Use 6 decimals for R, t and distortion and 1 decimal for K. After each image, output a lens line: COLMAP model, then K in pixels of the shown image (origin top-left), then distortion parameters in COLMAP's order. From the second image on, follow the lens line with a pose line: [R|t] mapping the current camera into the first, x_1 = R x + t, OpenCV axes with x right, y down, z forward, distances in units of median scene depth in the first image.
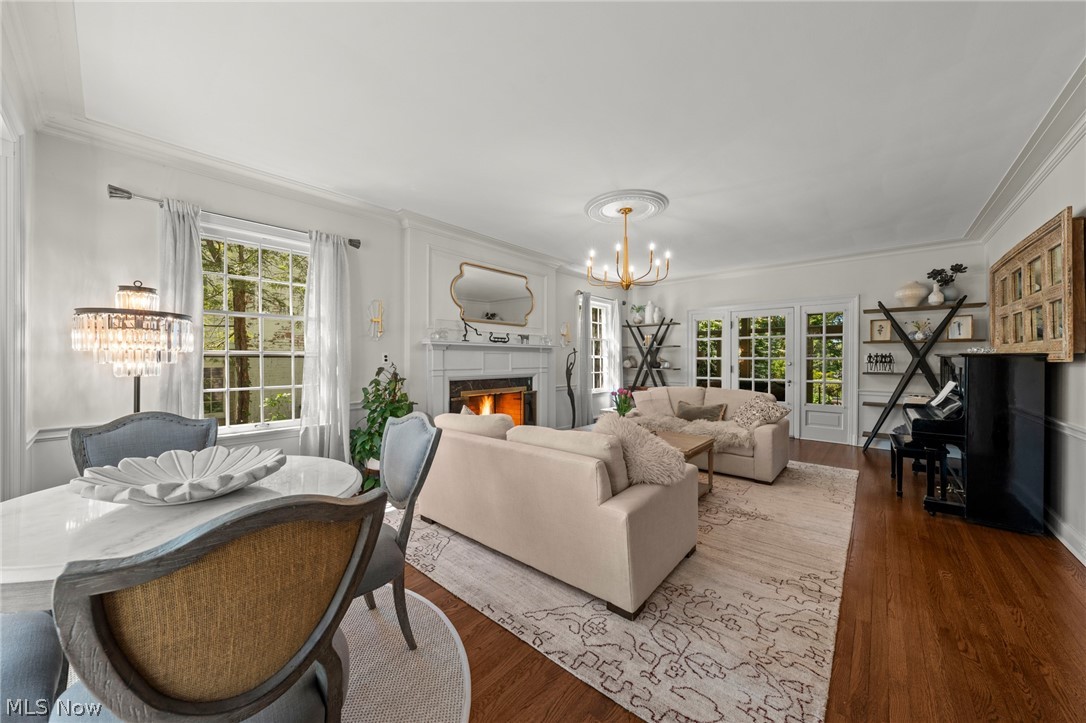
lens RADIAL K [[387.0, 0, 546.7], [0, 387.0, 360.6], [0, 0, 1]] dist [0.000491, -0.000247]
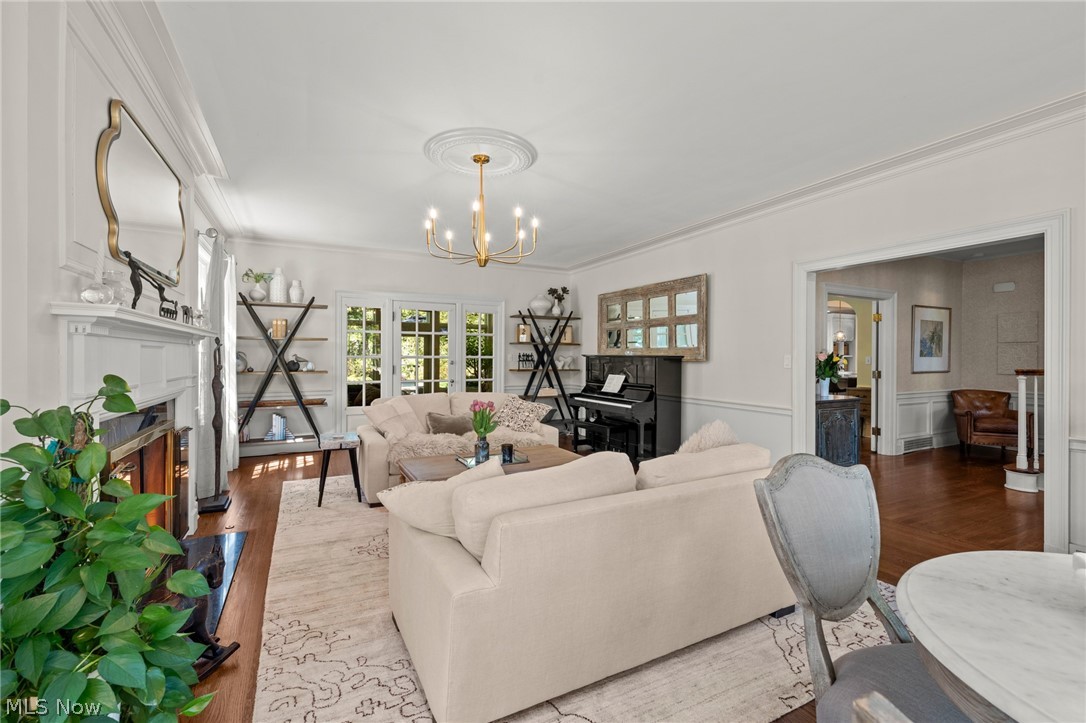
lens RADIAL K [[475.9, 0, 555.6], [0, 475.9, 352.0], [0, 0, 1]] dist [0.002045, 0.000144]
pose [[0.360463, 0.011163, 0.932707, -0.464839], [0.001745, 0.999919, -0.012642, -0.004349], [-0.932772, 0.006184, 0.360414, 0.432252]]
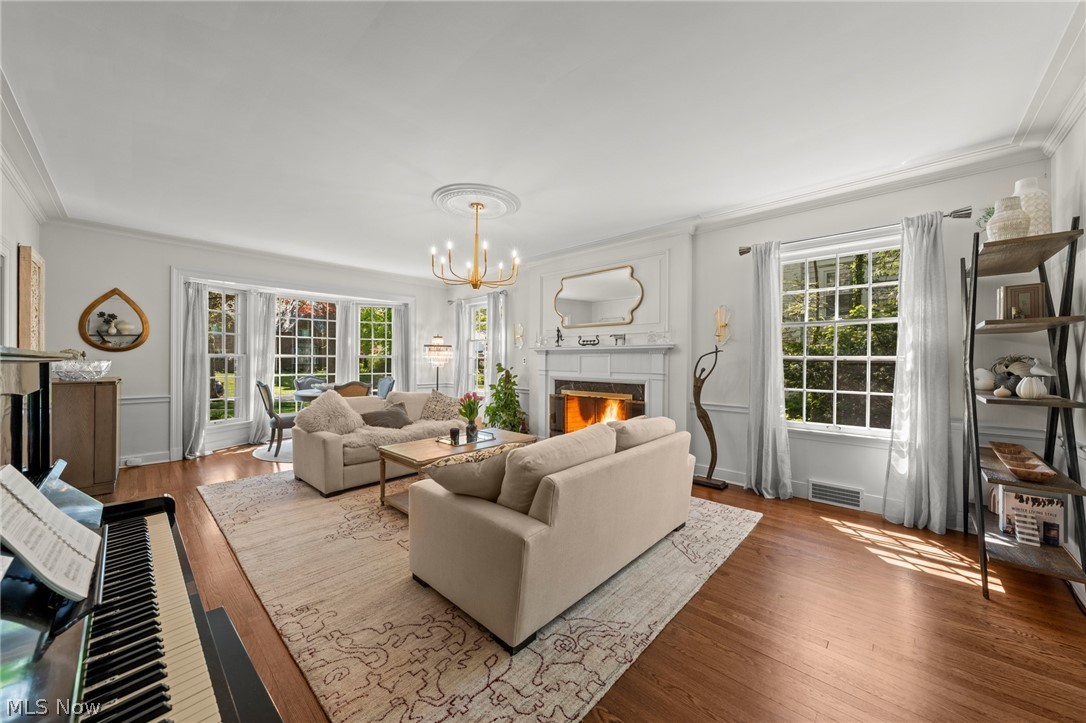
lens RADIAL K [[388.3, 0, 540.7], [0, 388.3, 358.5], [0, 0, 1]] dist [-0.000726, -0.000104]
pose [[-0.045492, -0.001049, -0.998964, 0.906384], [-0.005301, 0.999986, -0.000808, -0.012141], [0.998951, 0.005259, -0.045497, 0.949741]]
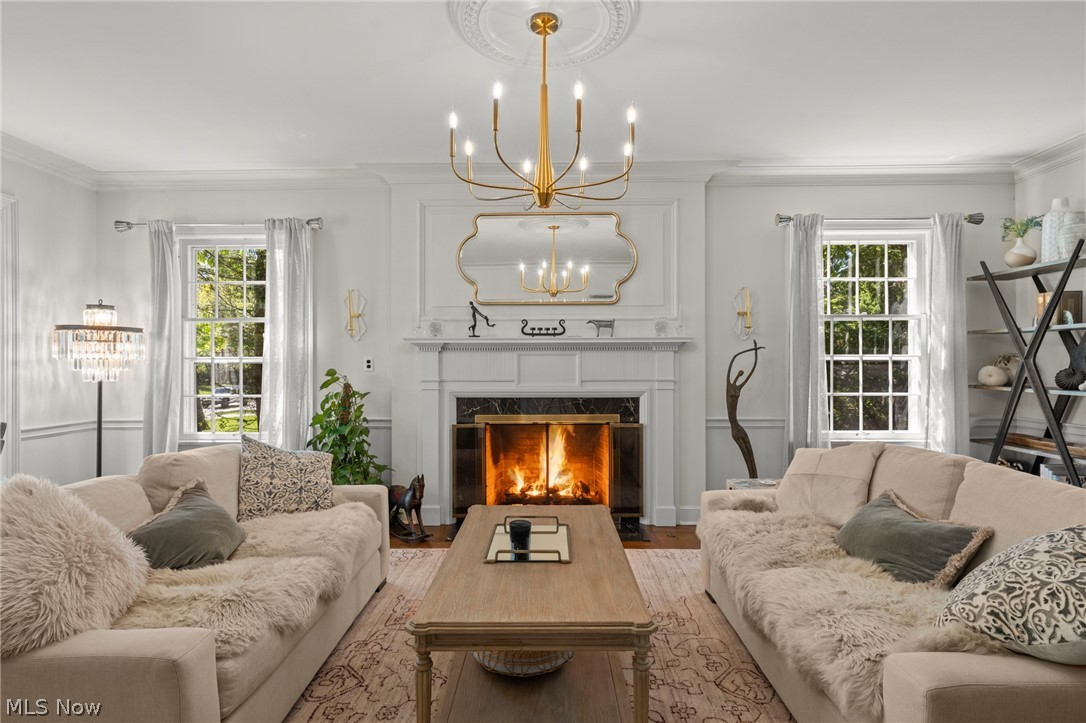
lens RADIAL K [[542.8, 0, 543.0], [0, 542.8, 361.5], [0, 0, 1]] dist [0.000383, 0.000481]
pose [[0.642894, -0.002744, -0.765950, 0.522087], [0.001059, 0.999996, -0.002693, -0.006721], [0.765954, 0.000920, 0.642894, 0.485016]]
